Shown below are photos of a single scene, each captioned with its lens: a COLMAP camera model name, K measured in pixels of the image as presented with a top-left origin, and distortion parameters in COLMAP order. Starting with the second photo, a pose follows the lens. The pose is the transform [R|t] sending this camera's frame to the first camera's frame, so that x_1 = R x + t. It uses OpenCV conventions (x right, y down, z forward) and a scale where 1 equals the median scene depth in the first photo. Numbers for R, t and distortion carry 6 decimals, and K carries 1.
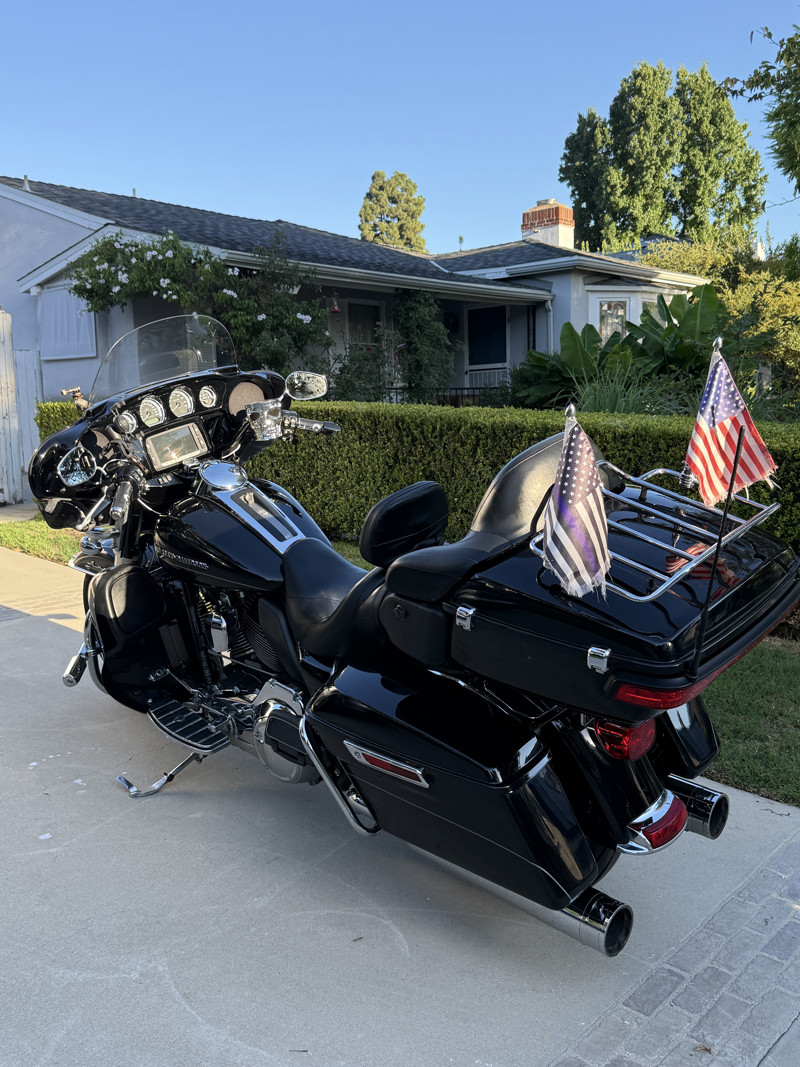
lens RADIAL K [[1068.0, 0, 400.0], [0, 1068.0, 533.5], [0, 0, 1]] dist [-0.005898, -0.041340]
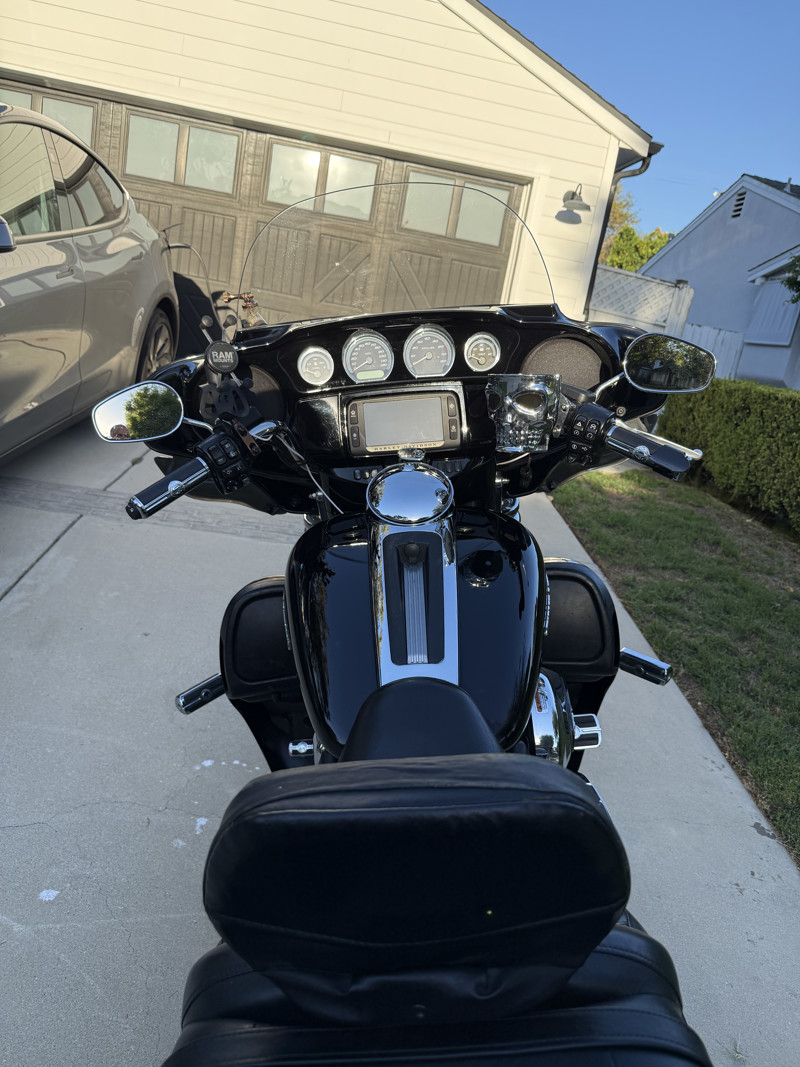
lens RADIAL K [[740.6, 0, 400.0], [0, 740.6, 533.5], [0, 0, 1]] dist [0.000340, -0.003881]
pose [[0.667448, 0.321337, -0.671756, 0.086558], [-0.259768, 0.945906, 0.194375, -0.103381], [0.697878, 0.044766, 0.714816, 0.702651]]
